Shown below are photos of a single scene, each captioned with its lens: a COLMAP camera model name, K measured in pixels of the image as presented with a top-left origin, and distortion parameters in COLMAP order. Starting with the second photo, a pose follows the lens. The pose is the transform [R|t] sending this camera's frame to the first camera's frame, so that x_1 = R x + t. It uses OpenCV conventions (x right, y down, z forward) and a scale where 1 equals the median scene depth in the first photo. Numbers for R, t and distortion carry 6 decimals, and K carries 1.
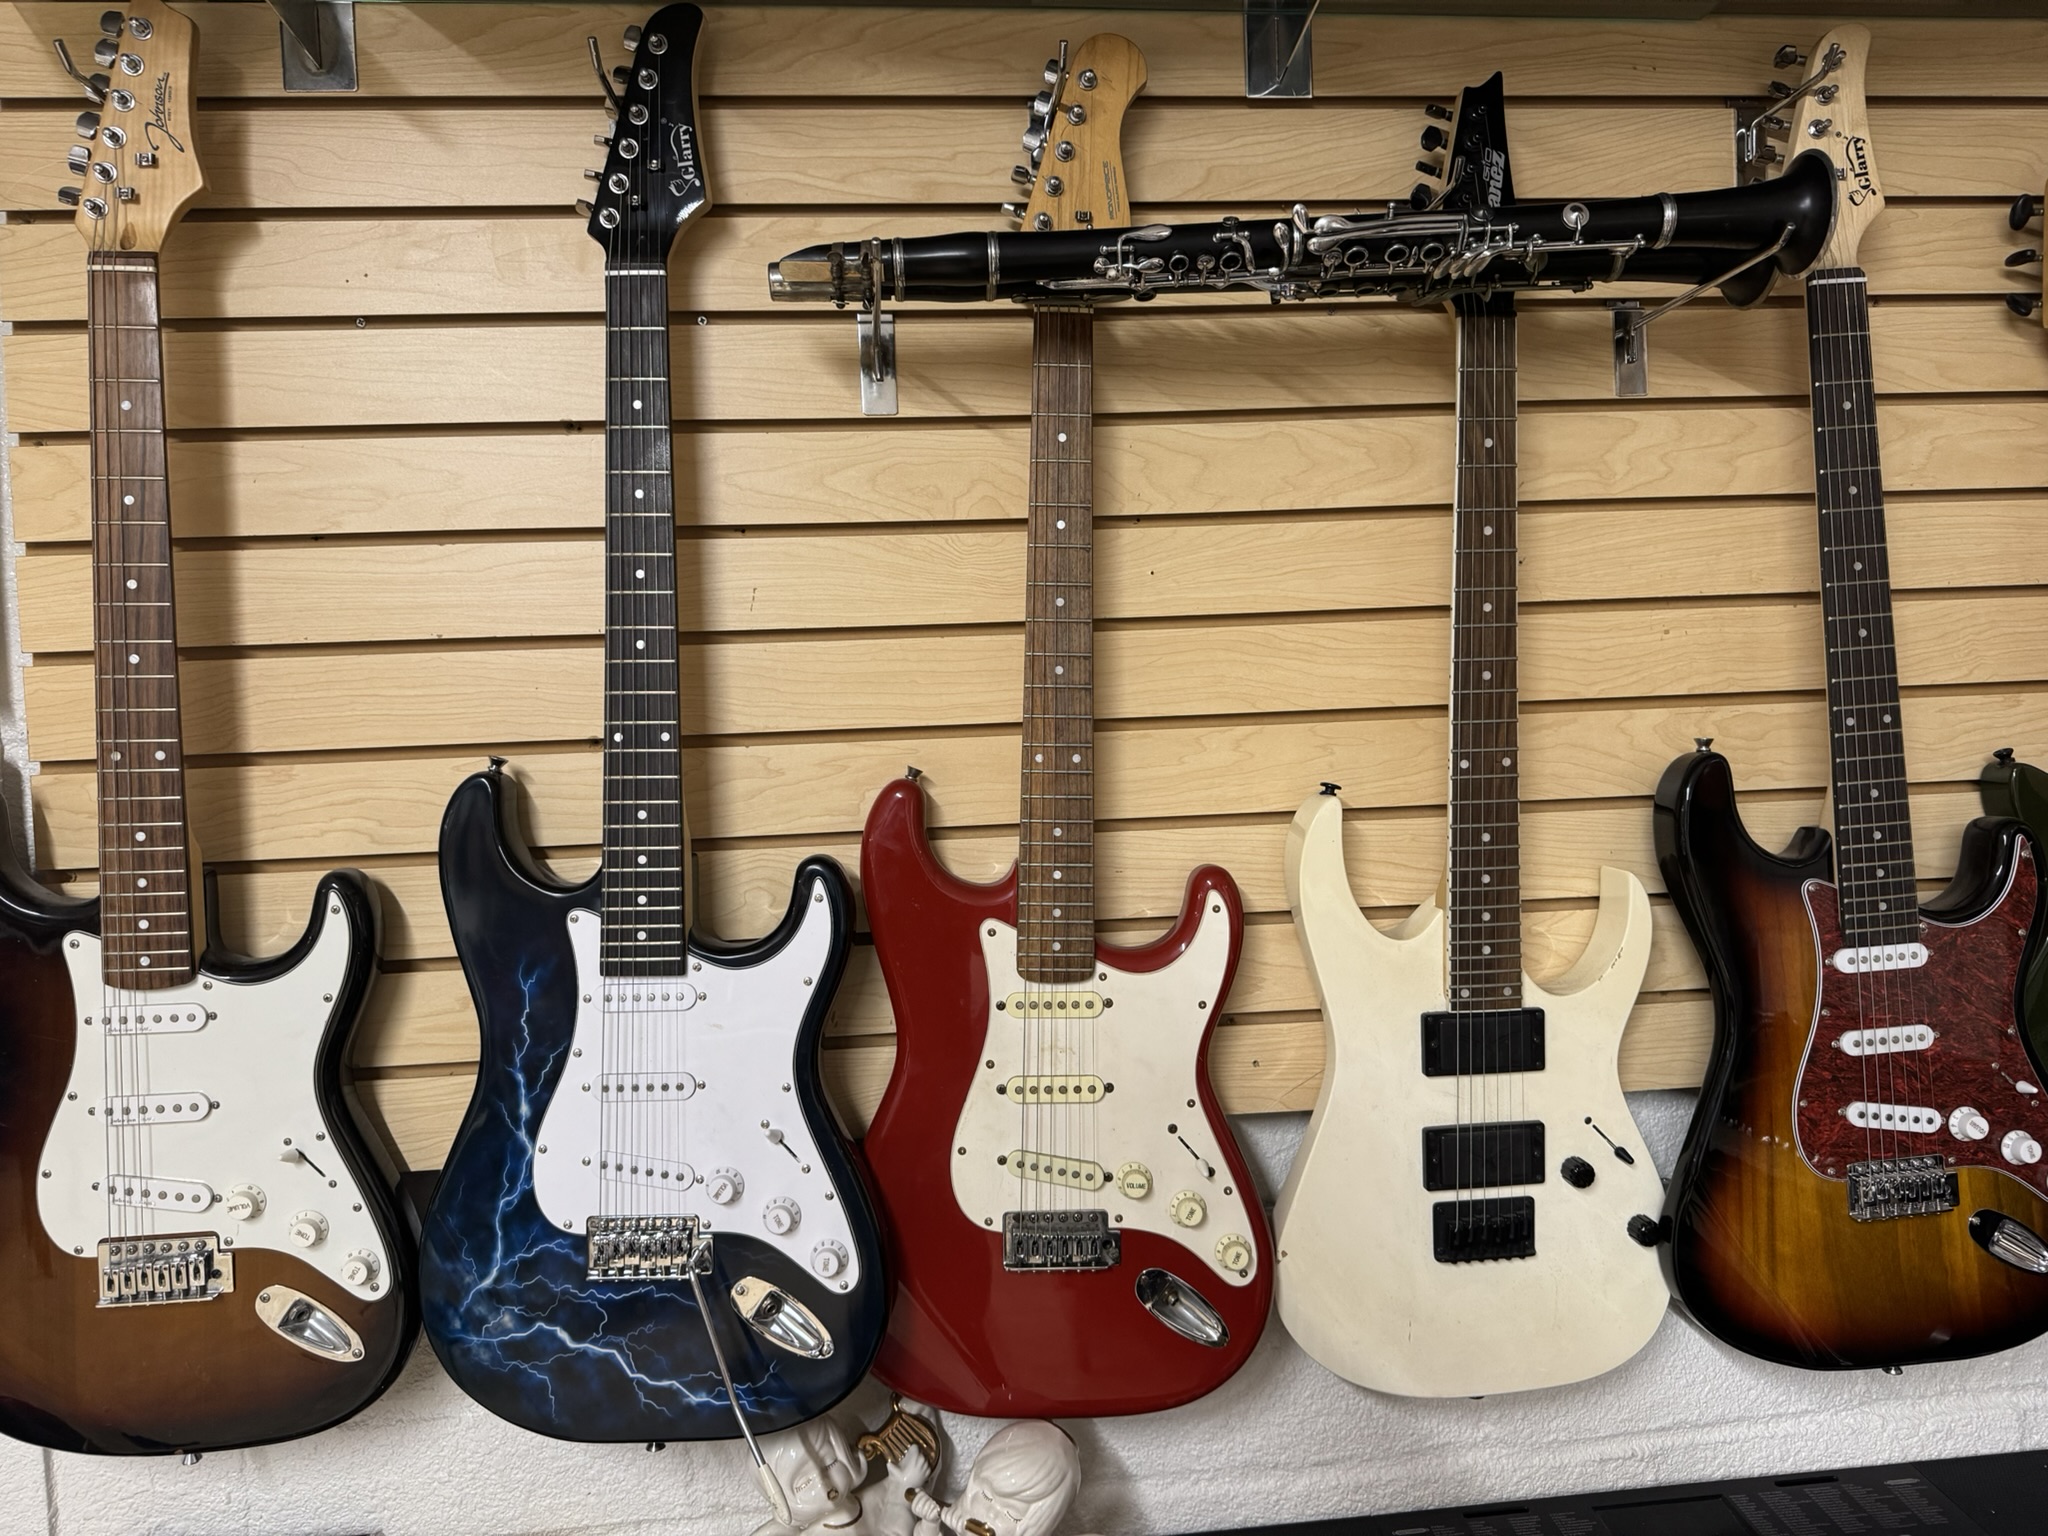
lens RADIAL K [[1507.2, 0, 1024.0], [0, 1507.2, 768.0], [0, 0, 1]] dist [0.001065, 0.055736]
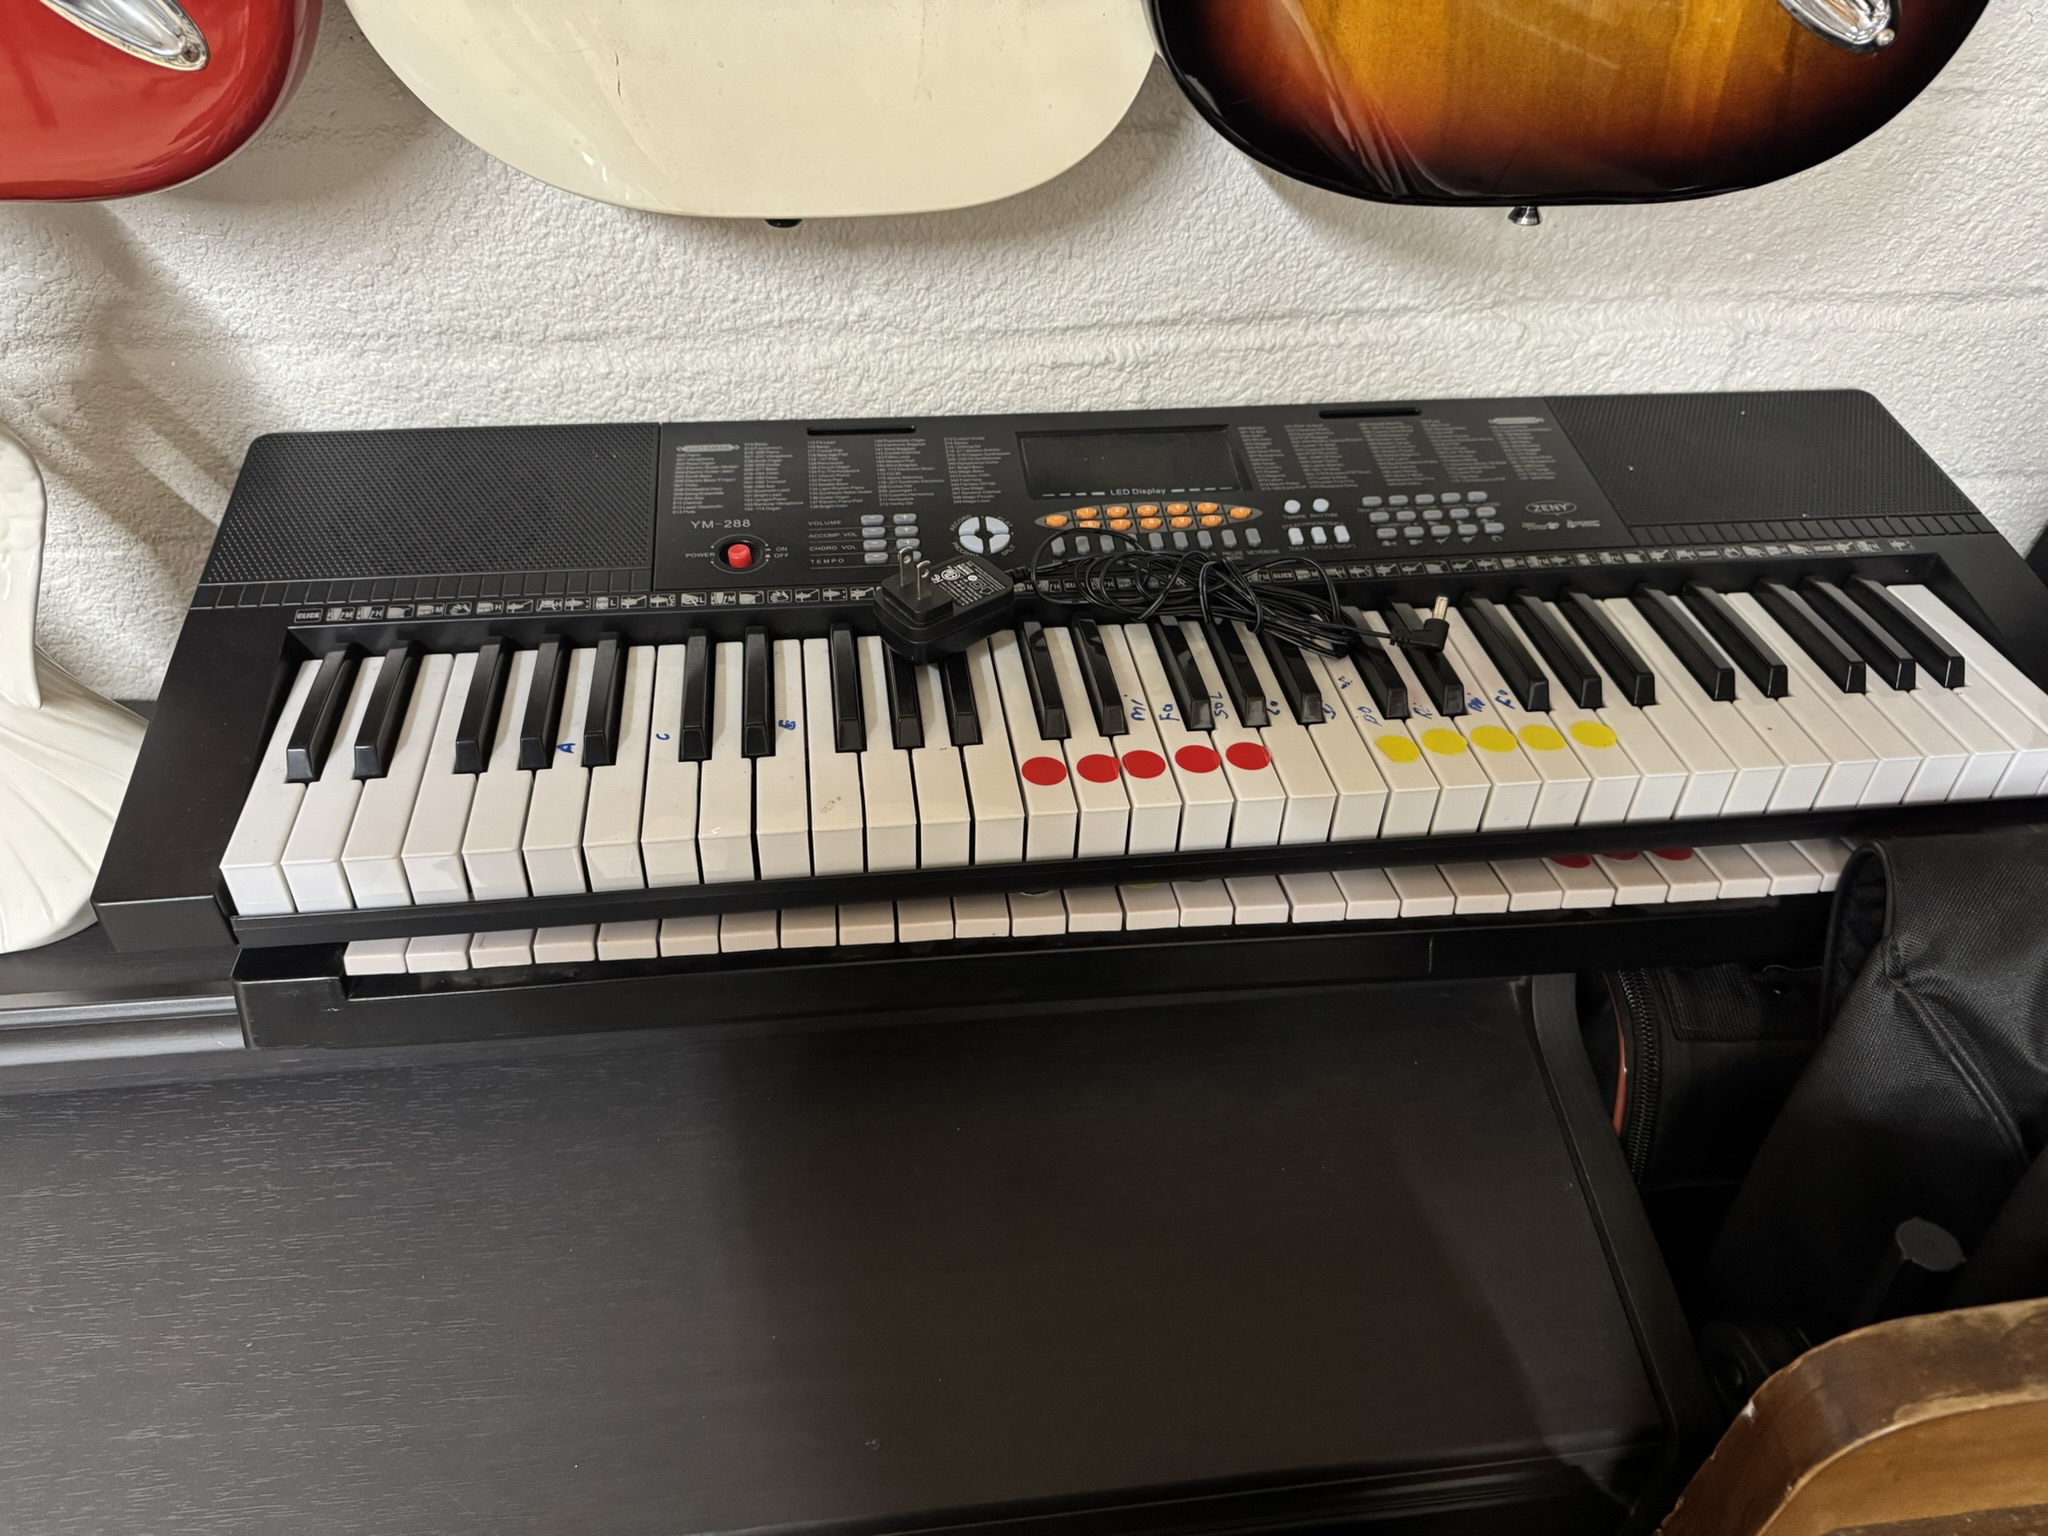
lens RADIAL K [[1590.1, 0, 1024.0], [0, 1590.1, 768.0], [0, 0, 1]] dist [-0.002248, -0.000846]
pose [[0.994662, 0.052234, 0.088987, 0.320231], [-0.094847, 0.802438, 0.589150, 0.214312], [-0.040633, -0.594445, 0.803109, 0.399644]]
